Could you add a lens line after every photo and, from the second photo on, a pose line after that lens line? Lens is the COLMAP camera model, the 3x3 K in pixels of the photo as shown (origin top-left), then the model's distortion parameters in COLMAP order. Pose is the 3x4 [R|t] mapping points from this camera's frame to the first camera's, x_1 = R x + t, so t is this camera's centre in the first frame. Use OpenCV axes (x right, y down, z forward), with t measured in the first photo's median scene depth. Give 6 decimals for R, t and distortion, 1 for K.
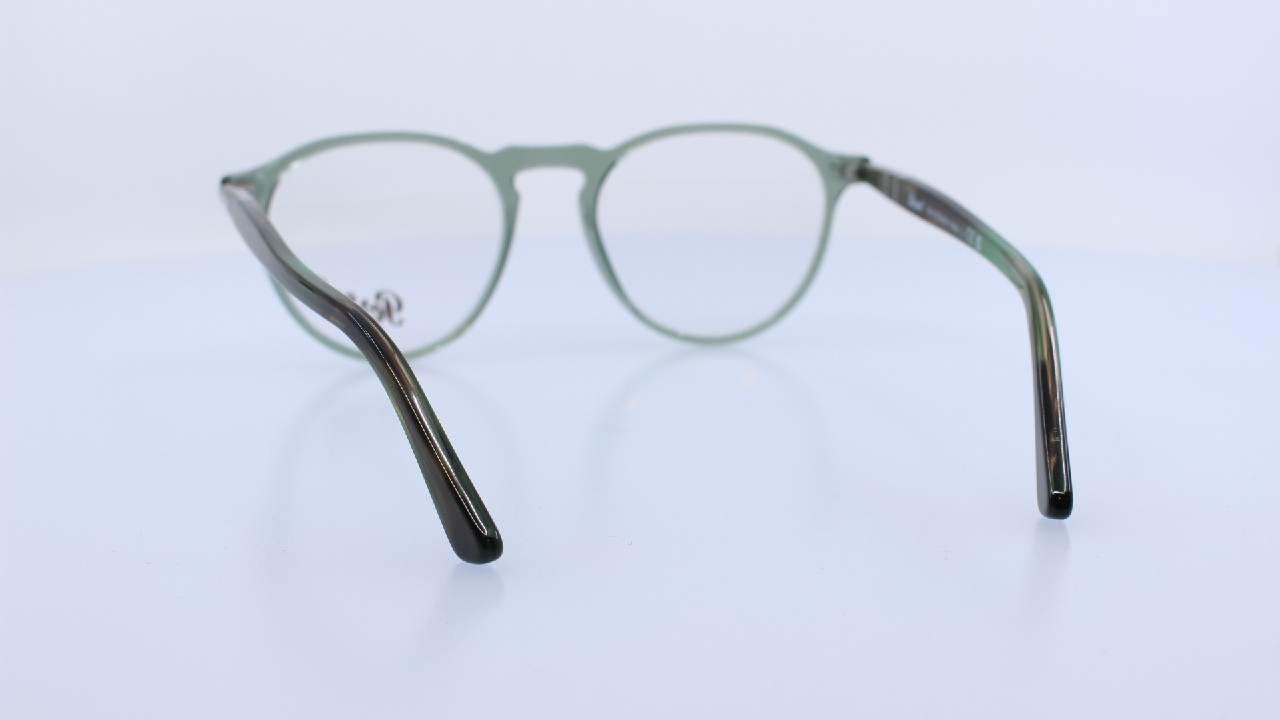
lens RADIAL K [[1687.9, 0, 644.9], [0, 1687.9, 348.1], [0, 0, 1]] dist [-0.079686, 0.000000]
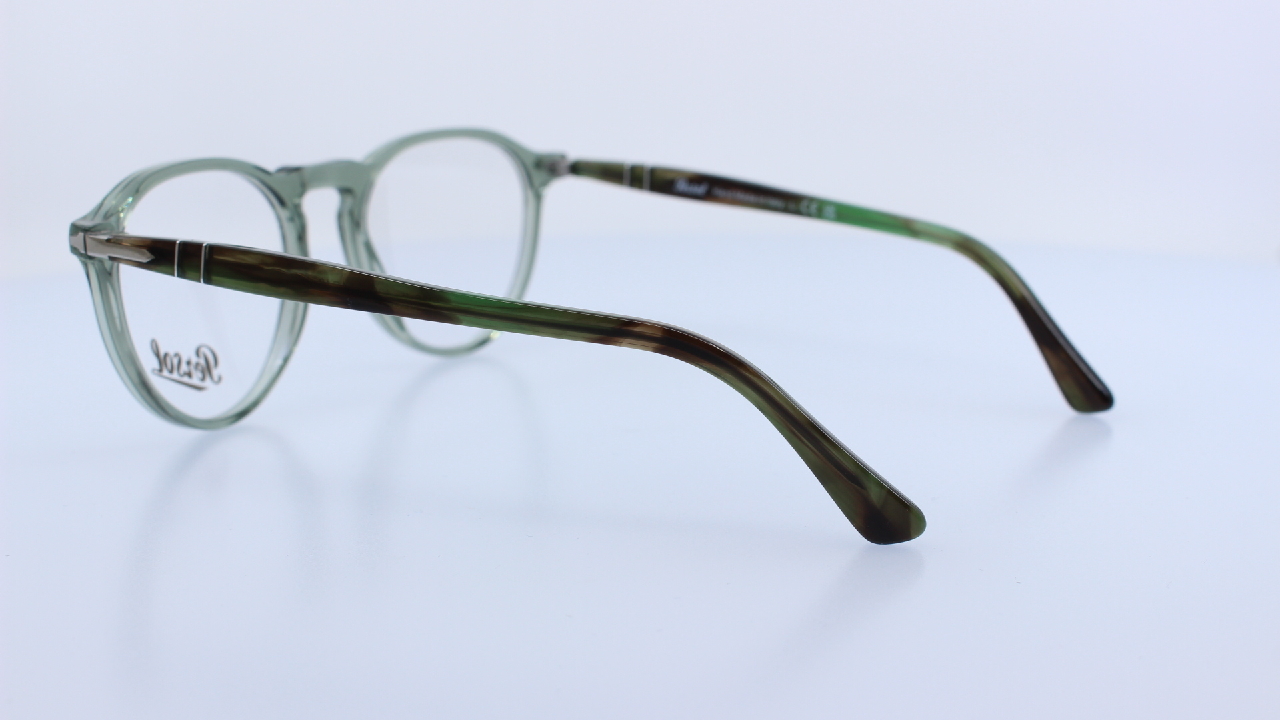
lens RADIAL K [[1687.9, 0, 646.4], [0, 1687.9, 358.4], [0, 0, 1]] dist [-0.079686, 0.000000]
pose [[0.702088, -0.149662, 0.696185, -0.584762], [0.150256, 0.986788, 0.060604, -0.044626], [-0.696057, 0.062057, 0.715300, 0.236109]]
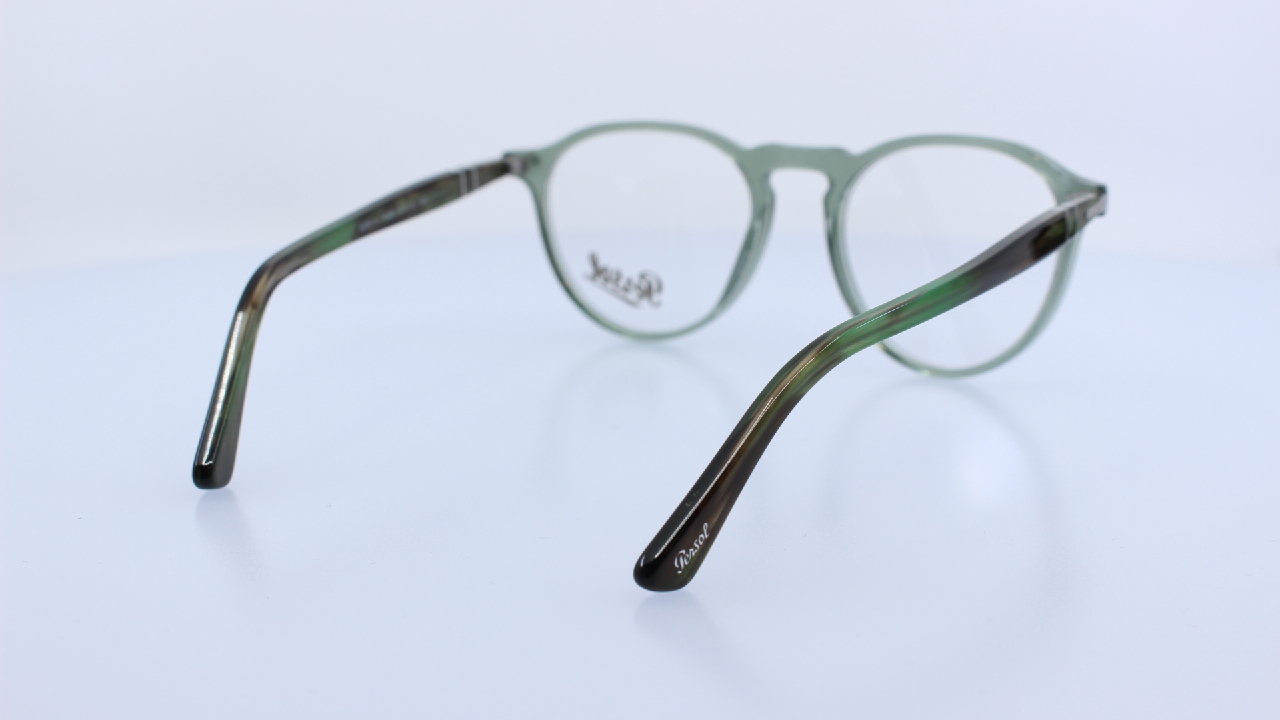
lens RADIAL K [[1687.9, 0, 639.2], [0, 1687.9, 354.3], [0, 0, 1]] dist [-0.079686, 0.000000]
pose [[0.690720, 0.153112, -0.706727, 0.590727], [-0.146839, 0.986663, 0.070248, -0.056145], [0.708057, 0.055253, 0.703991, 0.255554]]
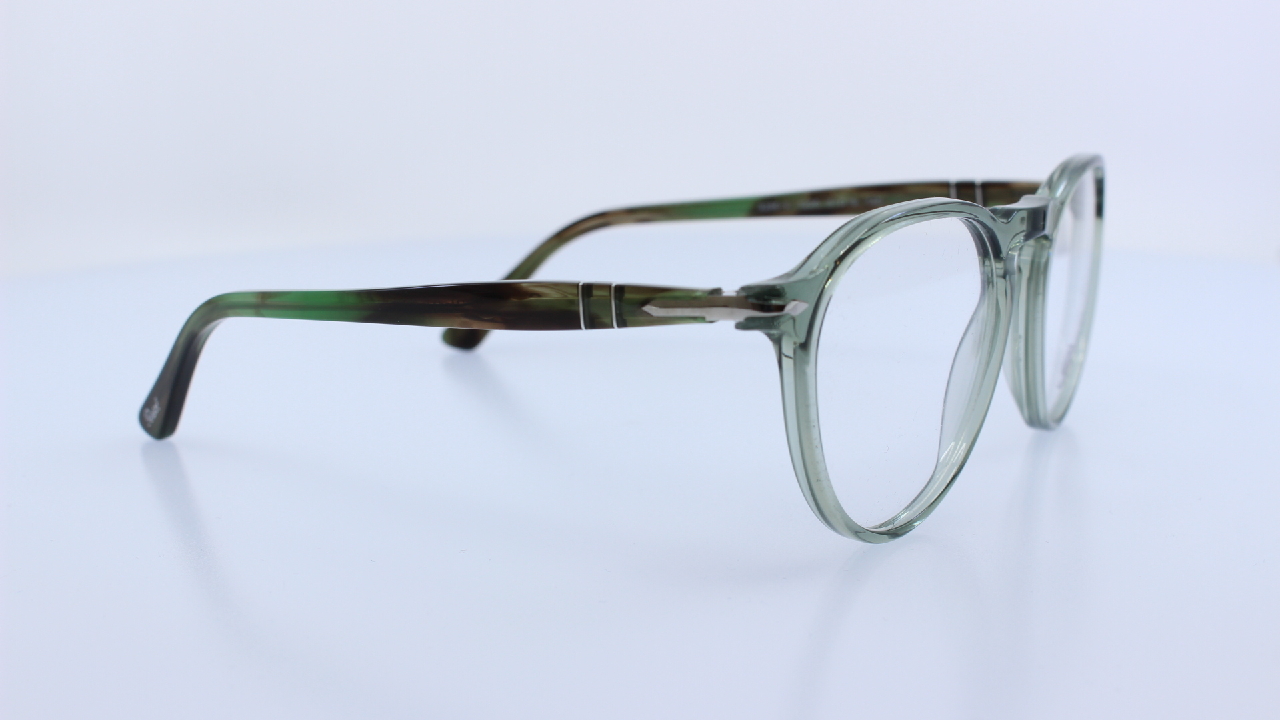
lens RADIAL K [[1687.9, 0, 647.1], [0, 1687.9, 351.9], [0, 0, 1]] dist [-0.079686, 0.000000]
pose [[-0.712542, 0.160756, -0.682965, 0.563988], [-0.134517, 0.924042, 0.357843, -0.299323], [0.688613, 0.346849, -0.636795, 1.381481]]
